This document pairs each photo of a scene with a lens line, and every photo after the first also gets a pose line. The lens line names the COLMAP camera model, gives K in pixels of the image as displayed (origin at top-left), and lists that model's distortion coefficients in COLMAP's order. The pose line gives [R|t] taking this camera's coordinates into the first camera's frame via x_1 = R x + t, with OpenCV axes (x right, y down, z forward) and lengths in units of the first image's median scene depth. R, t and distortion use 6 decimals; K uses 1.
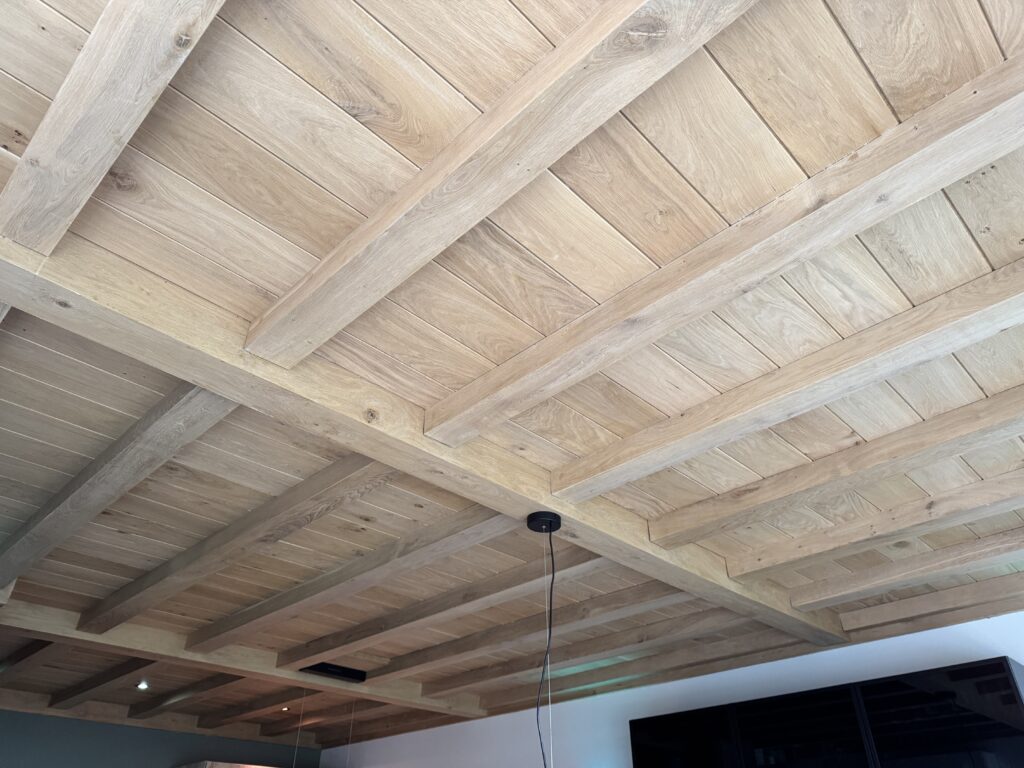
lens RADIAL K [[727.0, 0, 513.3], [0, 727.0, 393.7], [0, 0, 1]] dist [0.028199, -0.026044]
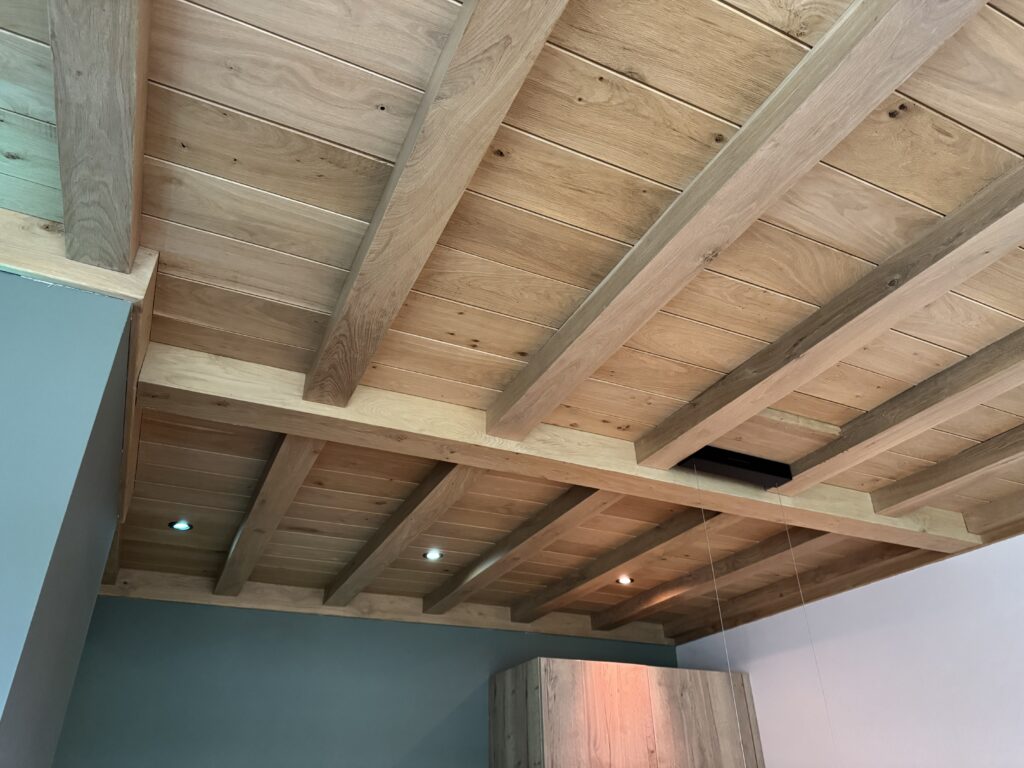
lens RADIAL K [[727.0, 0, 506.1], [0, 727.0, 381.2], [0, 0, 1]] dist [0.028199, -0.026044]
pose [[0.937843, -0.193082, -0.288392, -0.210186], [0.207346, 0.978074, 0.019451, 0.238976], [0.278313, -0.078039, 0.957315, 0.372514]]
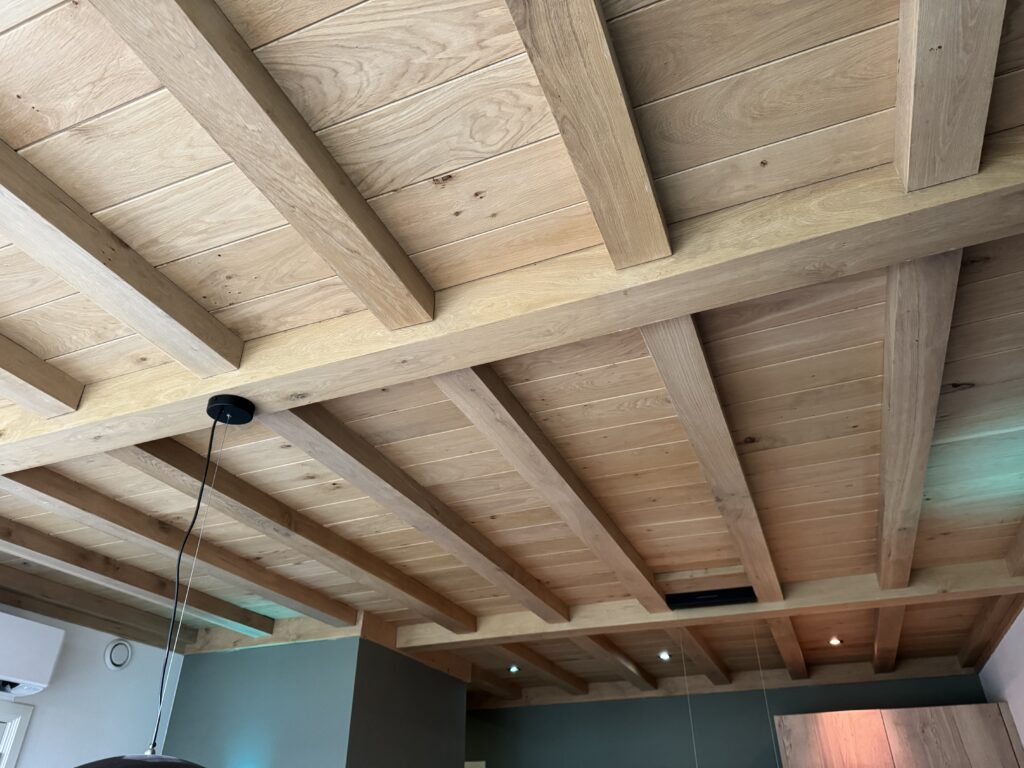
lens RADIAL K [[727.0, 0, 506.1], [0, 727.0, 377.4], [0, 0, 1]] dist [0.028199, -0.026044]
pose [[0.385453, -0.503753, -0.773084, 0.376363], [0.520370, 0.810558, -0.268719, 0.247353], [0.761998, -0.298711, 0.574570, 0.376944]]
